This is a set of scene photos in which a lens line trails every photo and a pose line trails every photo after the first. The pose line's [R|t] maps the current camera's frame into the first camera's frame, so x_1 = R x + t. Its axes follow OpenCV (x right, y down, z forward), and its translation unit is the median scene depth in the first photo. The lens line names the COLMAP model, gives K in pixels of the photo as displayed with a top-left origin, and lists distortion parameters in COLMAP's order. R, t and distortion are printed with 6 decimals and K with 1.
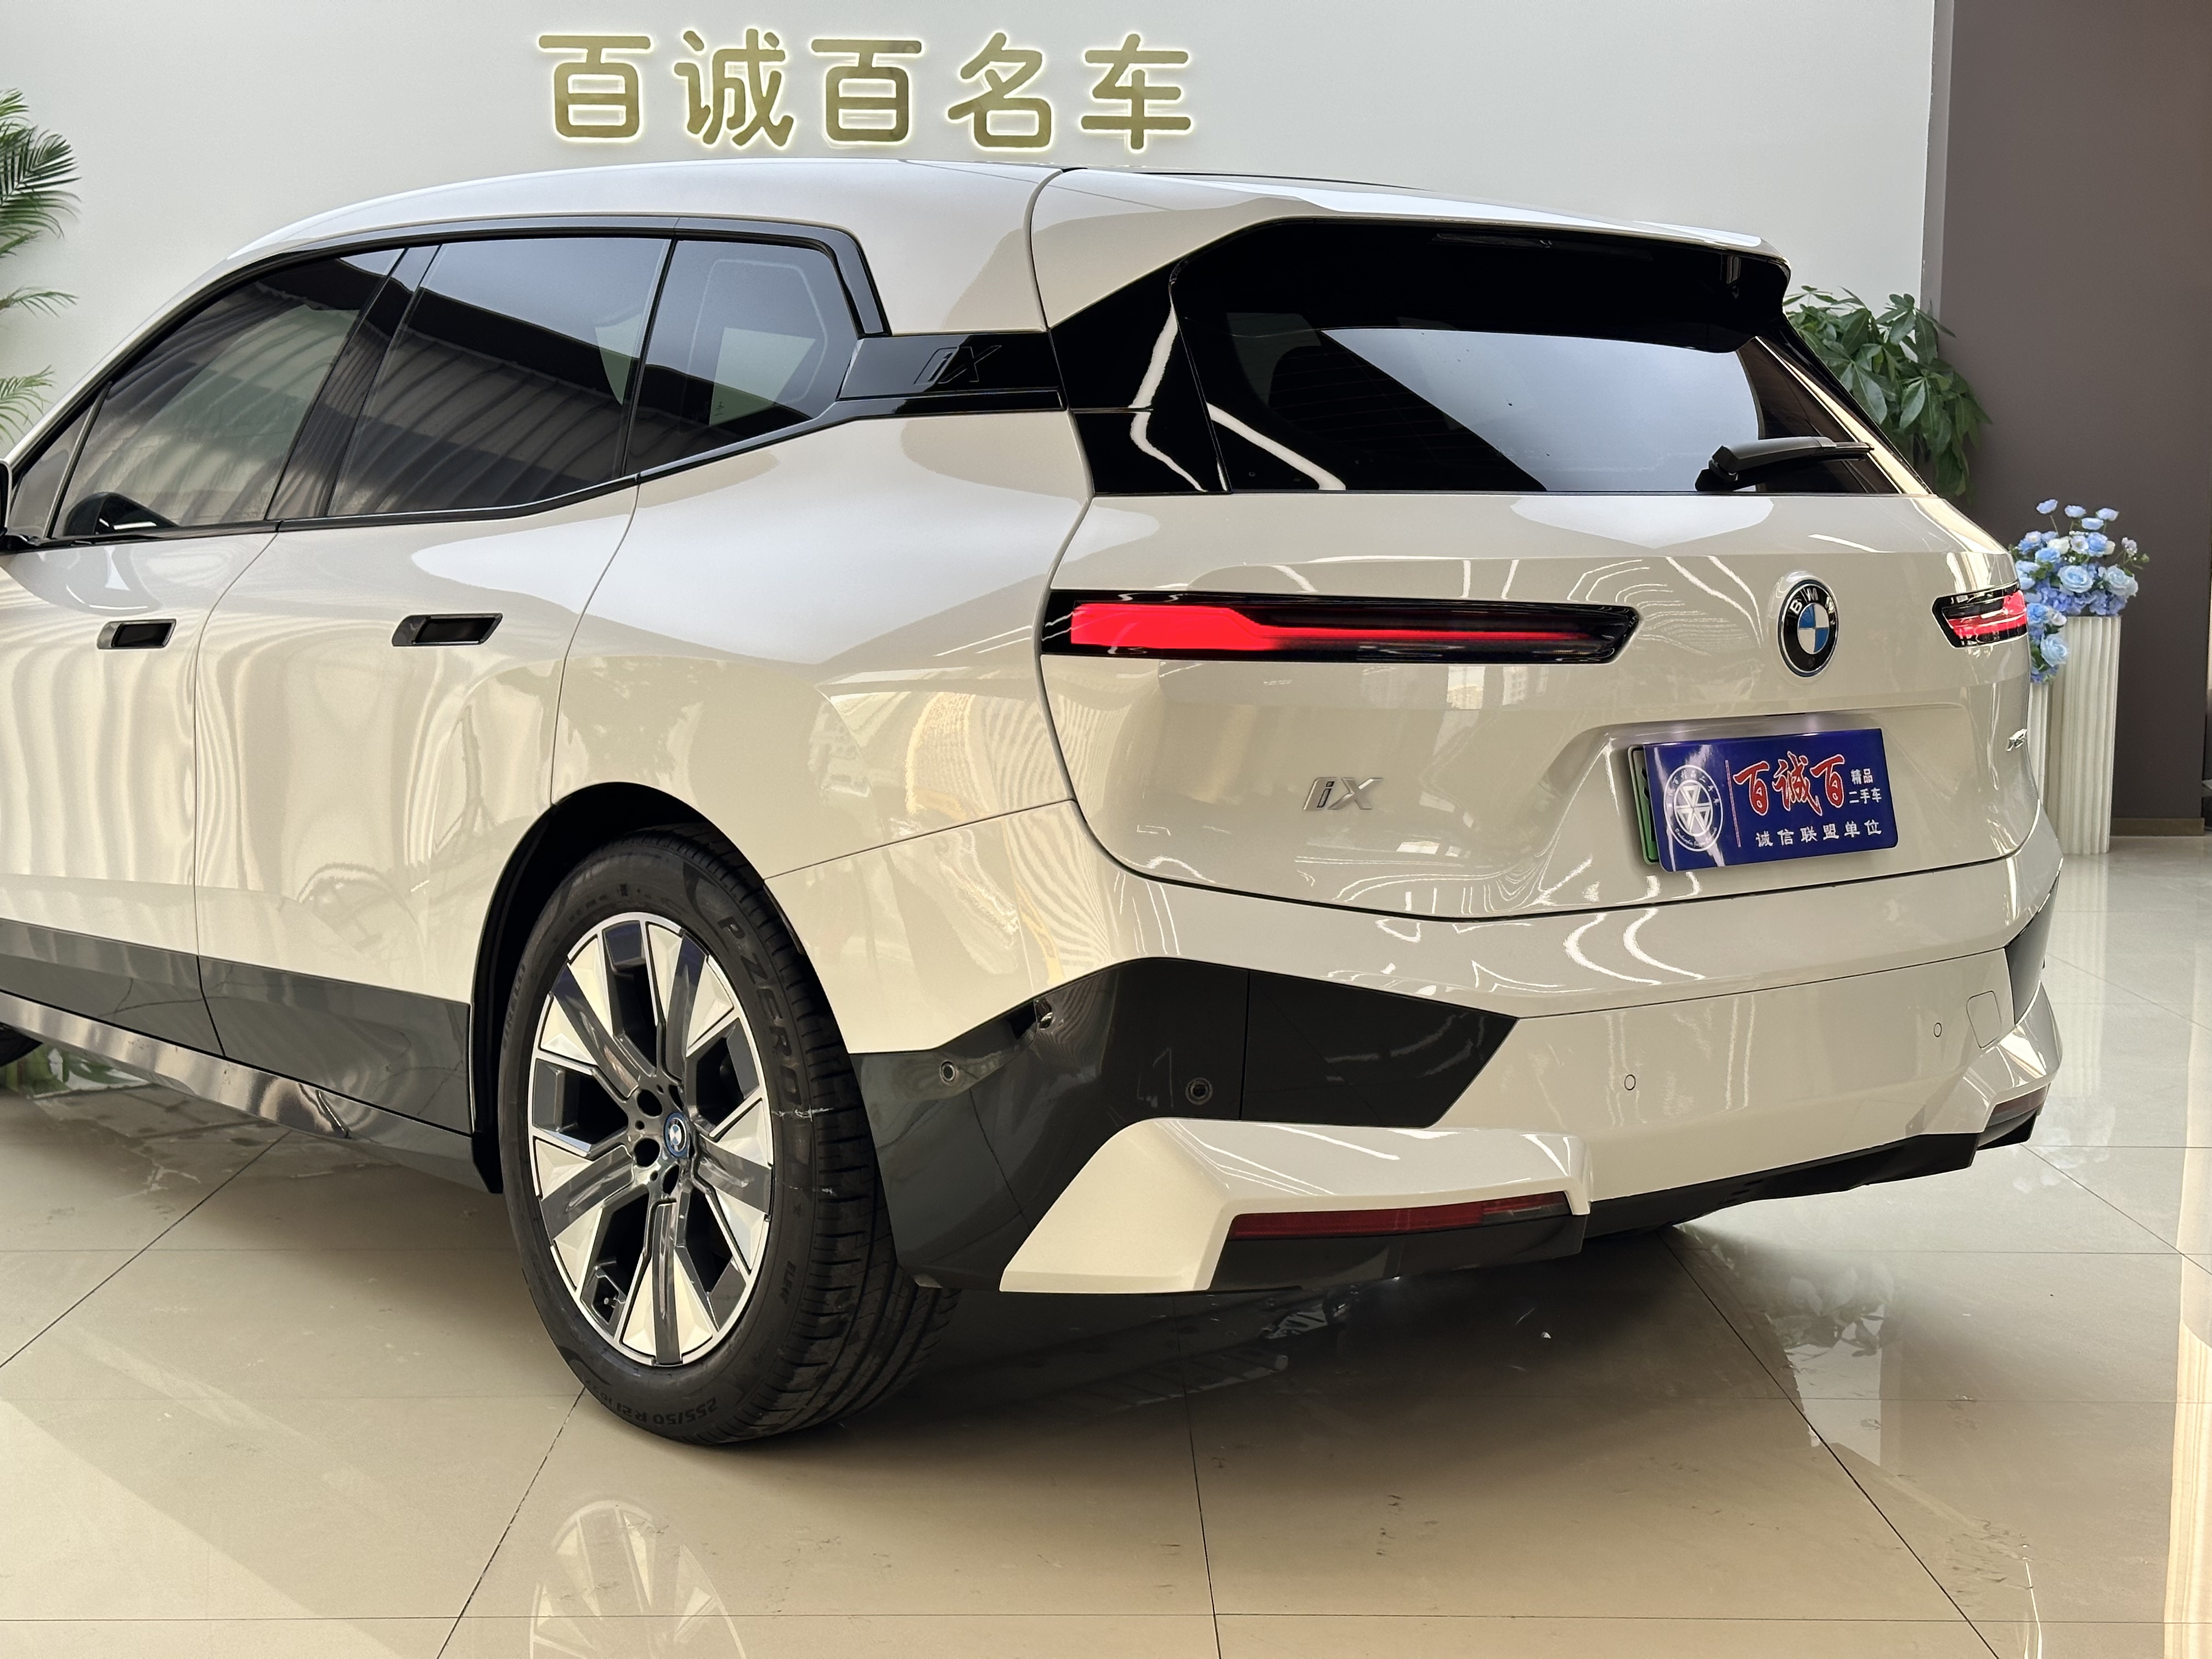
lens RADIAL K [[3207.7, 0, 1095.8], [0, 3207.7, 829.4], [0, 0, 1]] dist [0.170636, 0.000000]
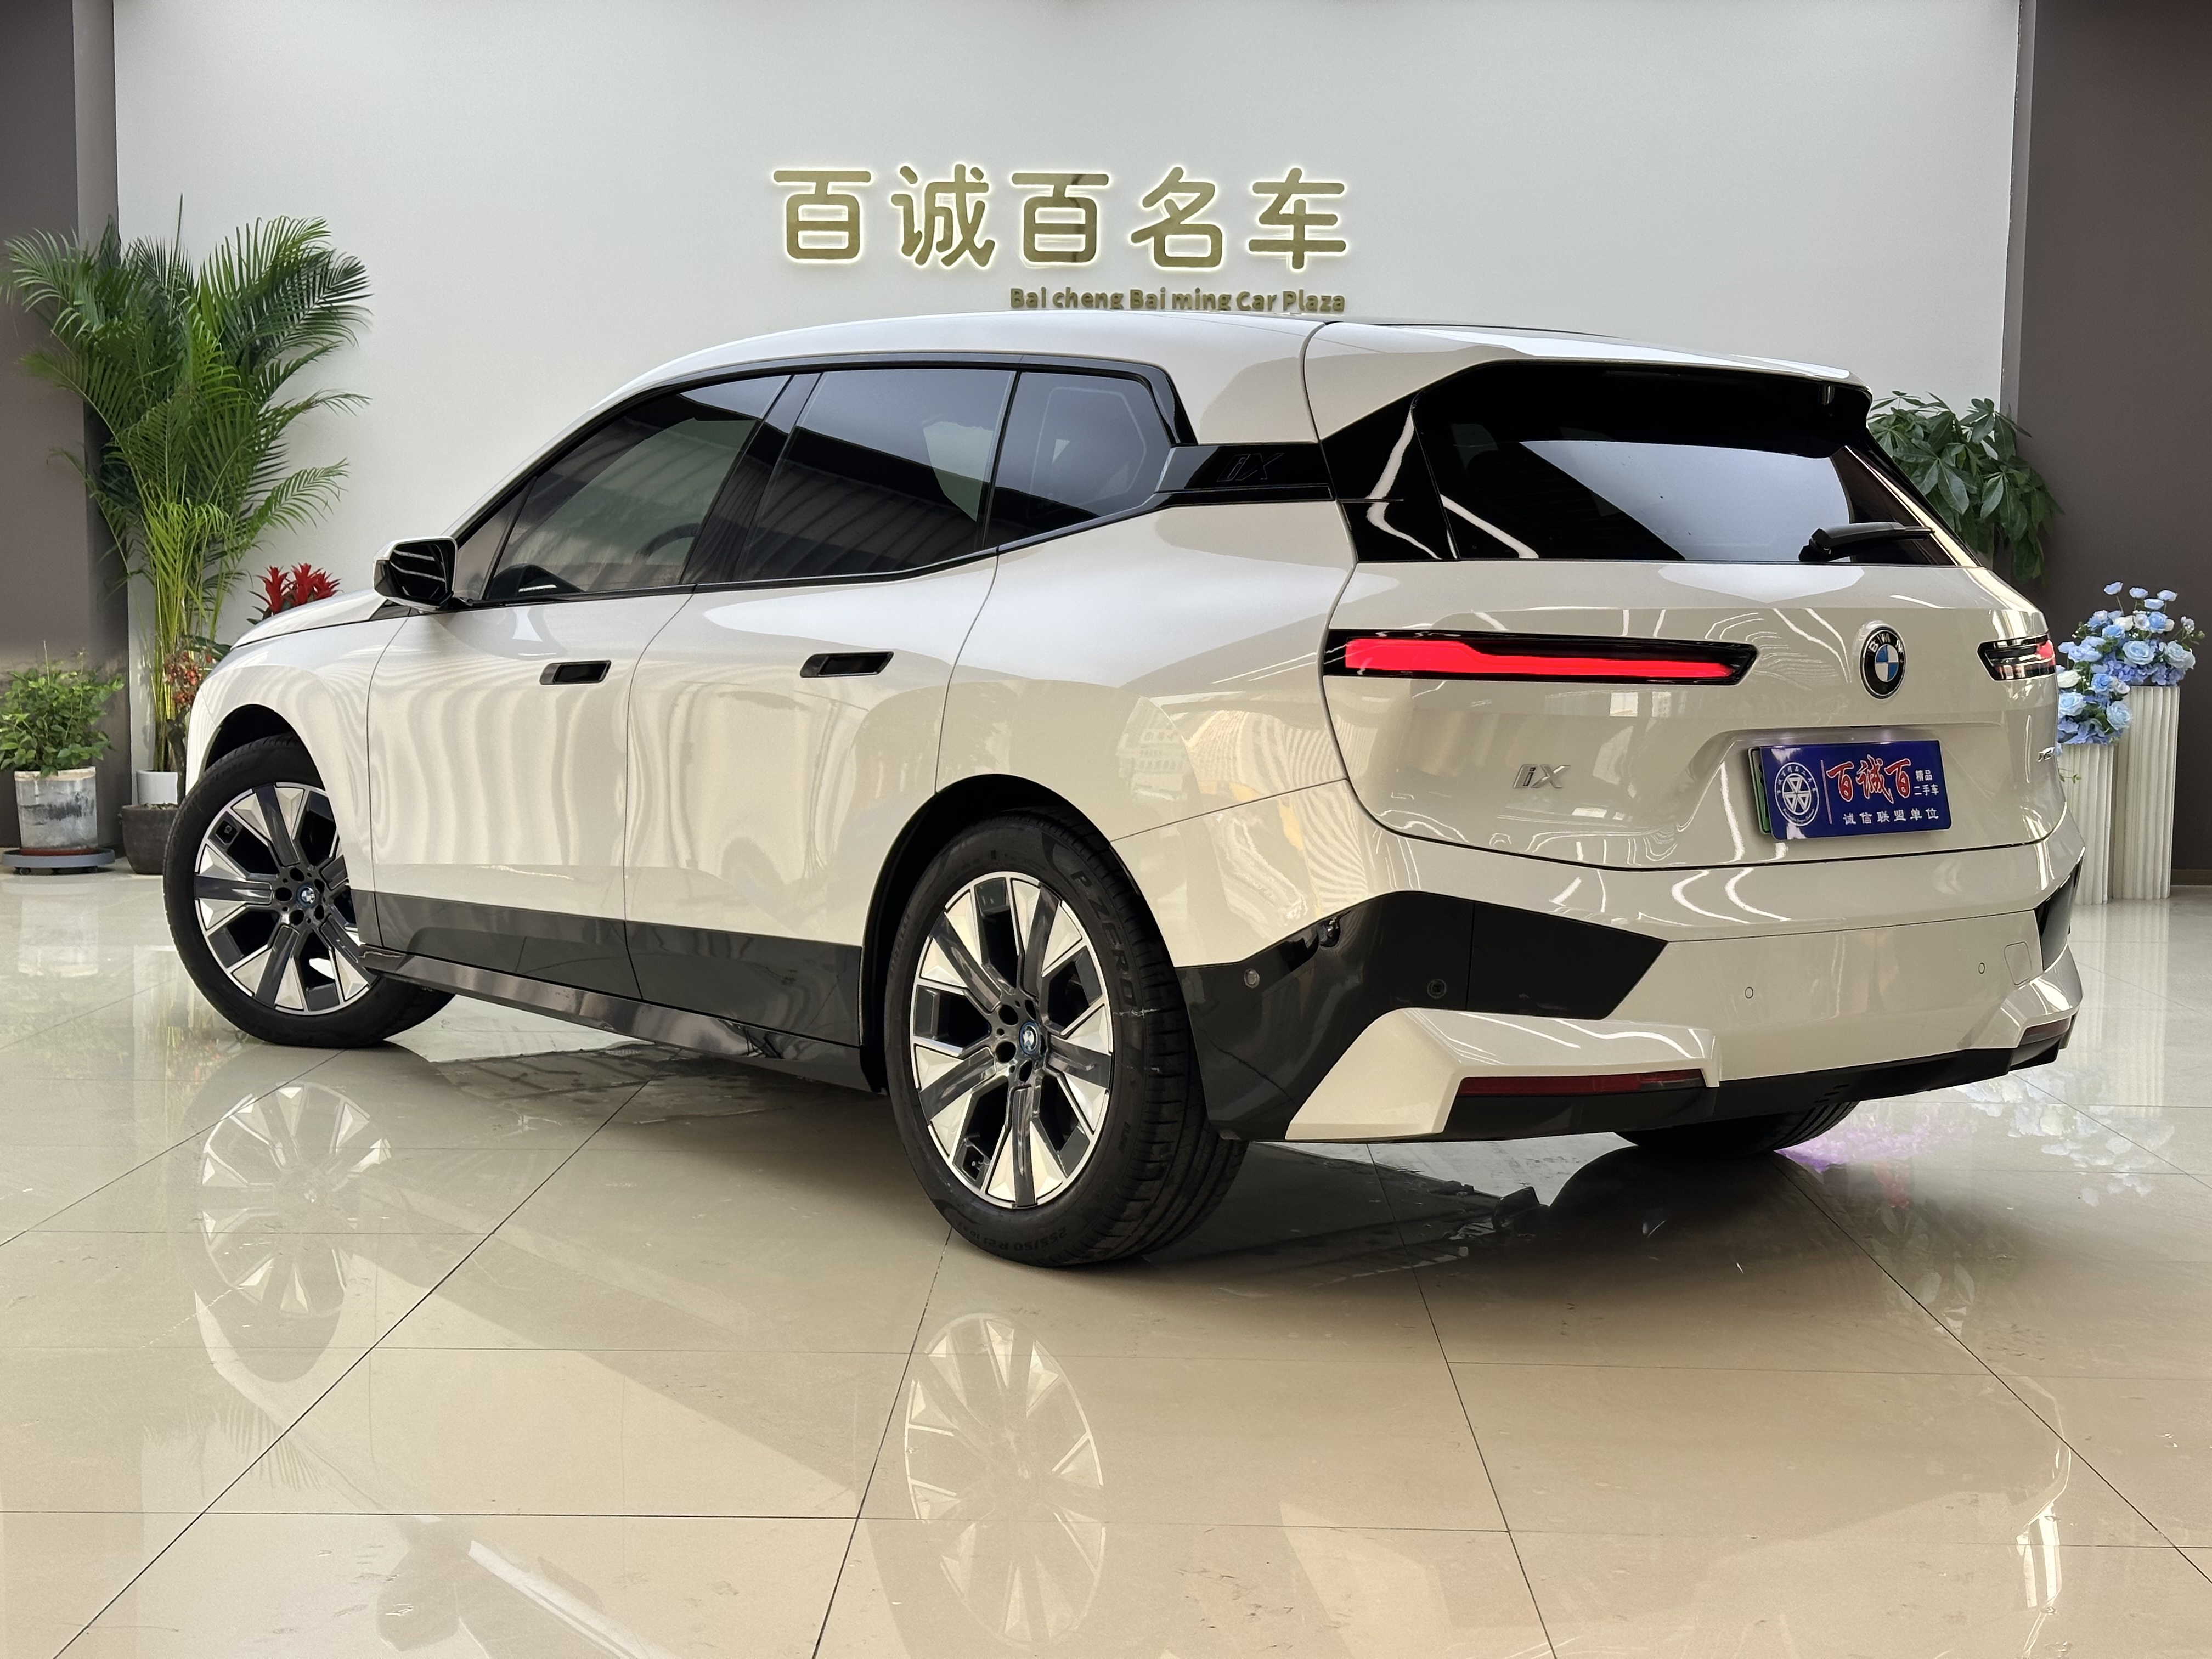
lens RADIAL K [[3207.7, 0, 1102.9], [0, 3207.7, 836.8], [0, 0, 1]] dist [0.170636, 0.000000]
pose [[0.999608, 0.007603, -0.026936, -0.023572], [-0.008257, 0.999672, -0.024255, 0.015844], [0.026743, 0.024468, 0.999343, -0.123755]]
